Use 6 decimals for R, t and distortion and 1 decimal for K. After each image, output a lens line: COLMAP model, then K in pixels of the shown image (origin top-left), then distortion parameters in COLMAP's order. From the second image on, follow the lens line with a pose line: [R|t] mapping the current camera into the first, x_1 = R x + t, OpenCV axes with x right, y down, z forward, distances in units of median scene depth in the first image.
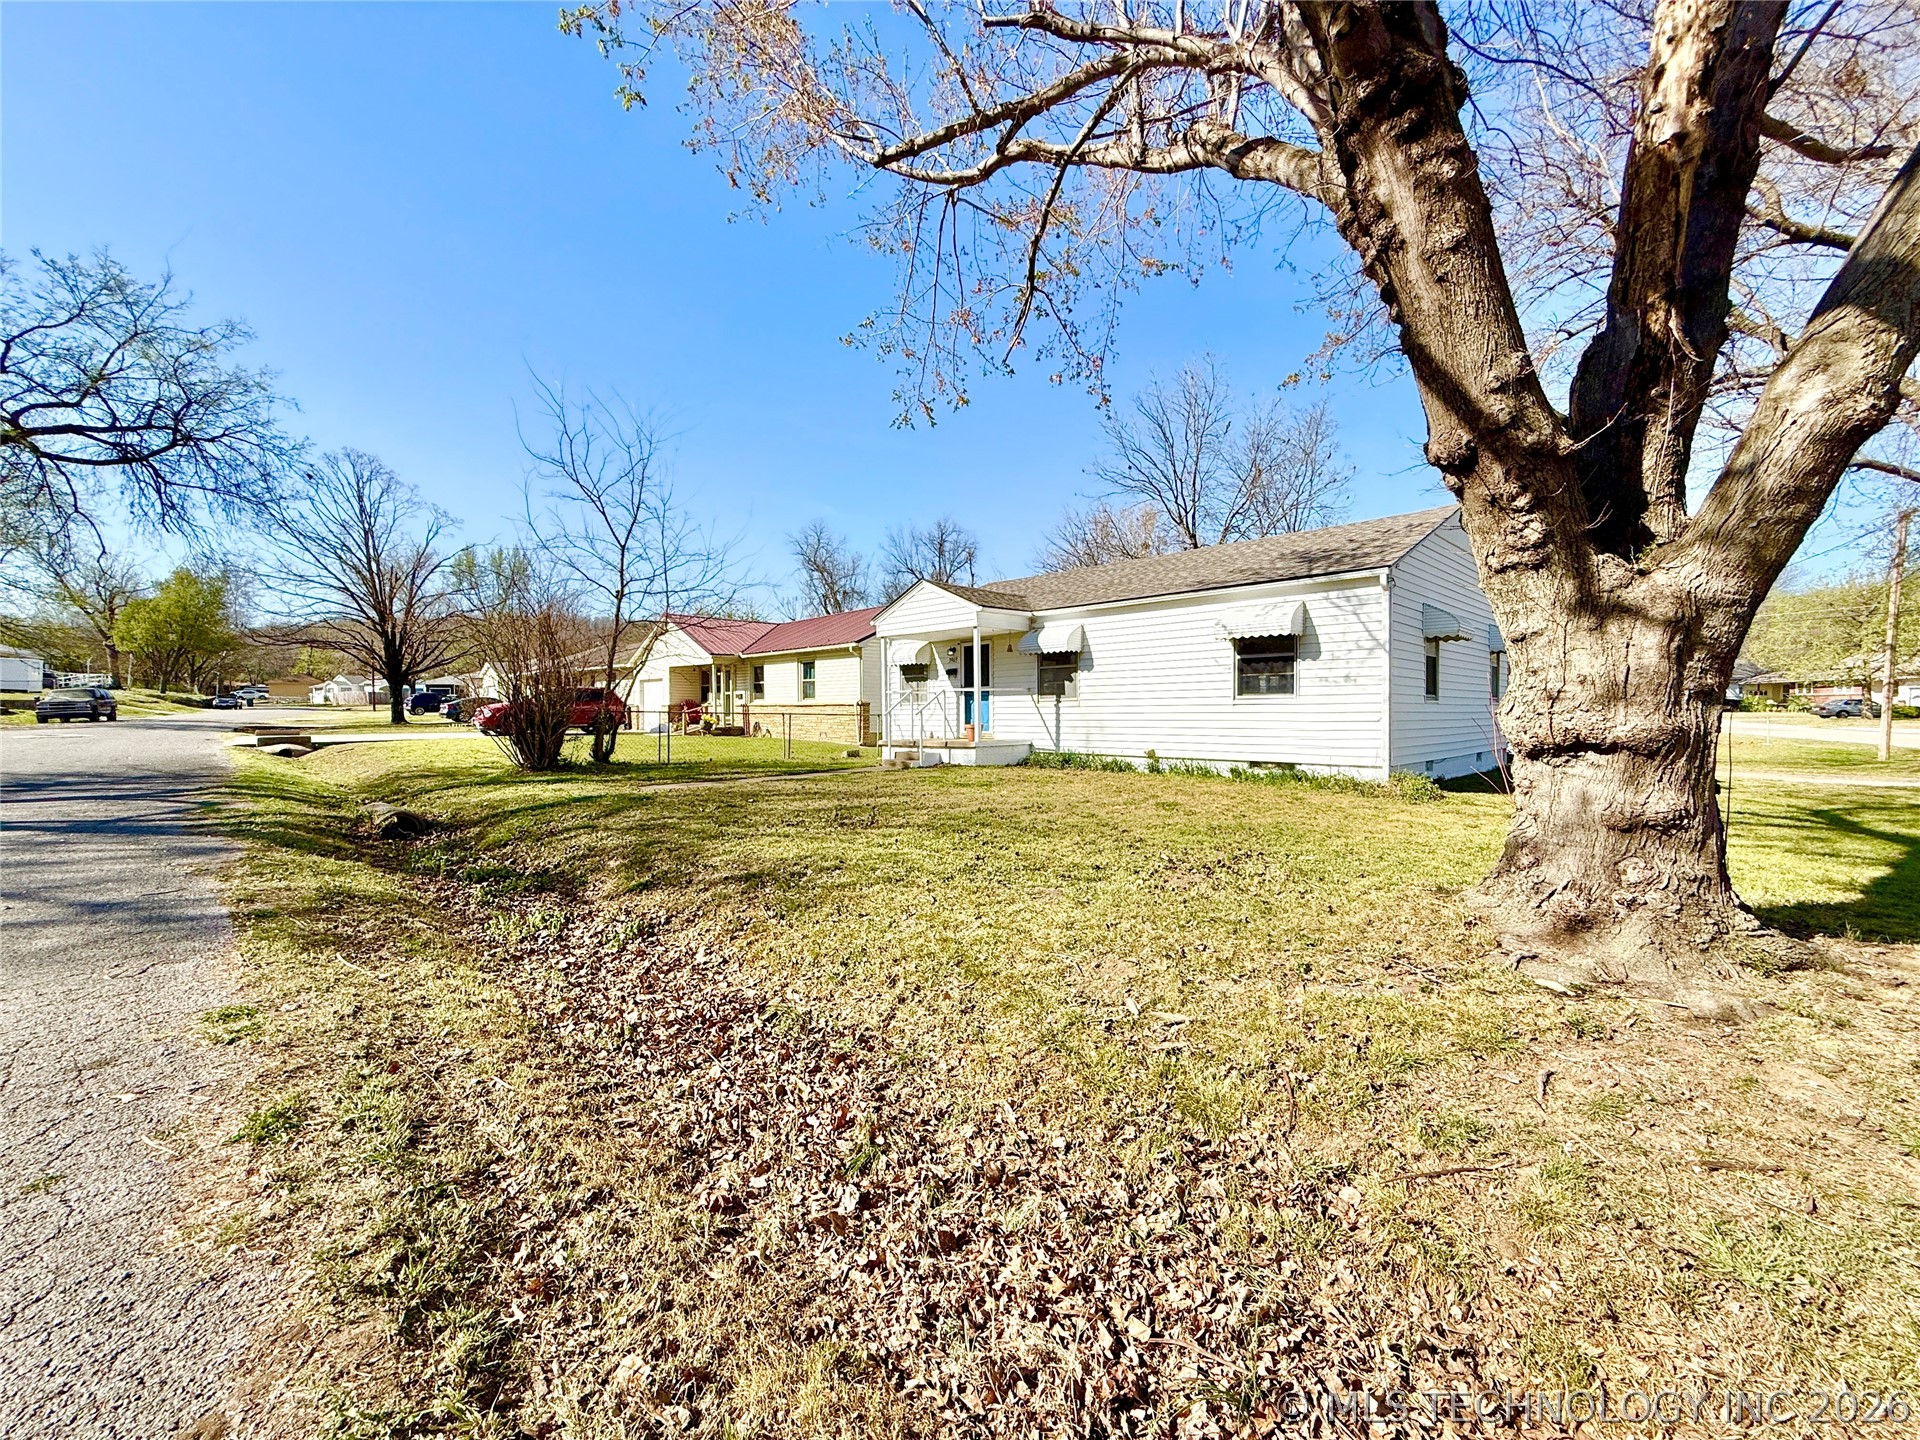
lens RADIAL K [[761.6, 0, 969.3], [0, 761.6, 715.8], [0, 0, 1]] dist [0.000431, -0.000507]
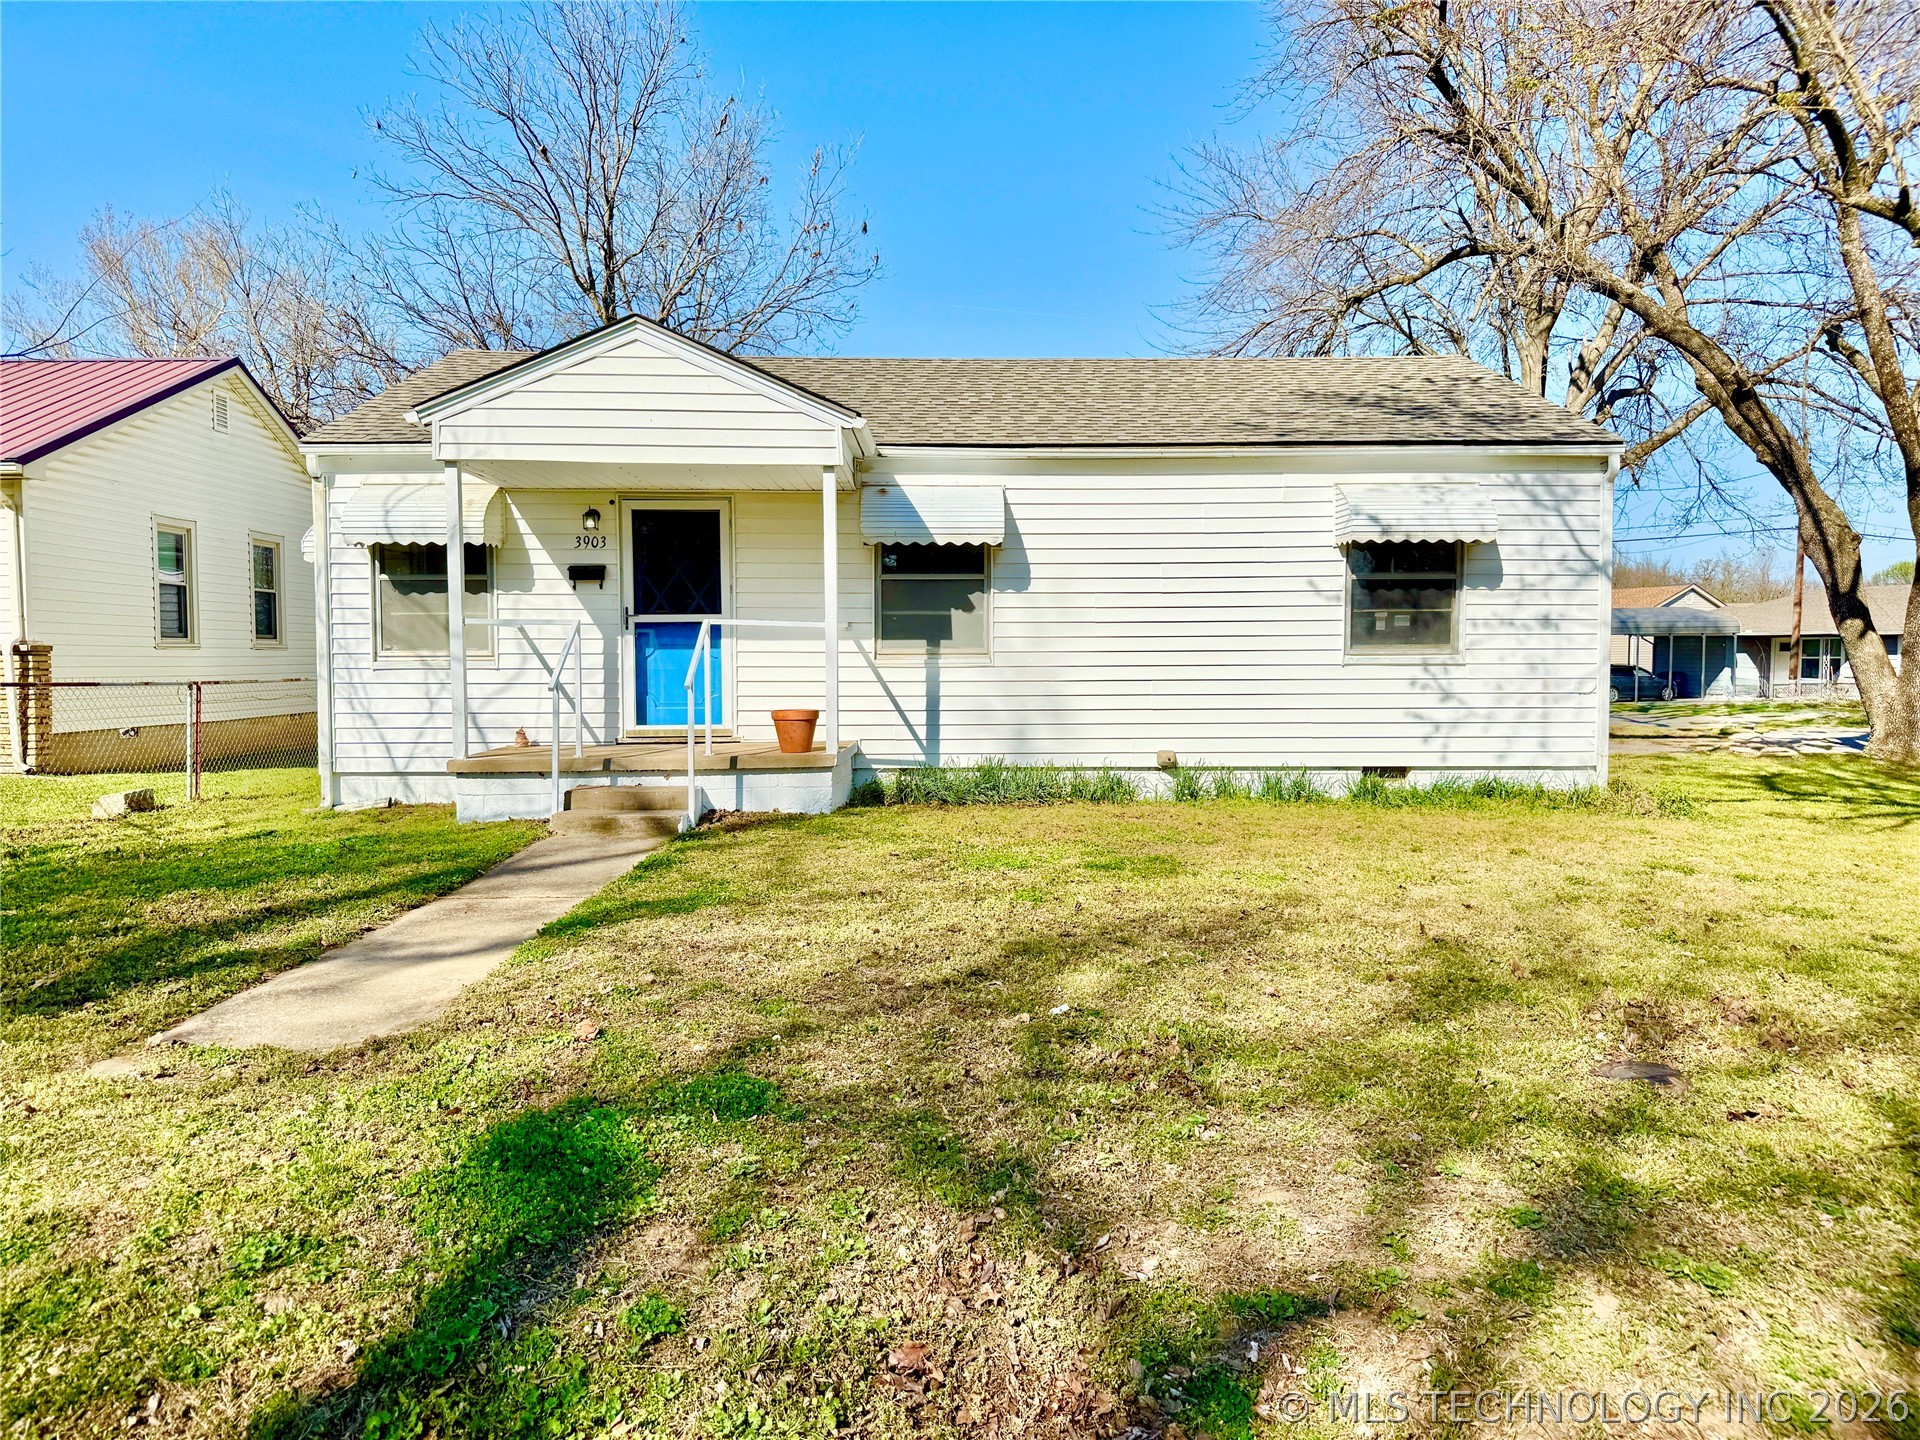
lens RADIAL K [[1340.2, 0, 968.7], [0, 1340.2, 718.6], [0, 0, 1]] dist [0.052717, -0.043377]
pose [[0.681680, -0.030535, 0.731013, -0.462516], [0.002845, 0.999232, 0.039086, -0.012132], [-0.731644, -0.024564, 0.681244, 0.464963]]
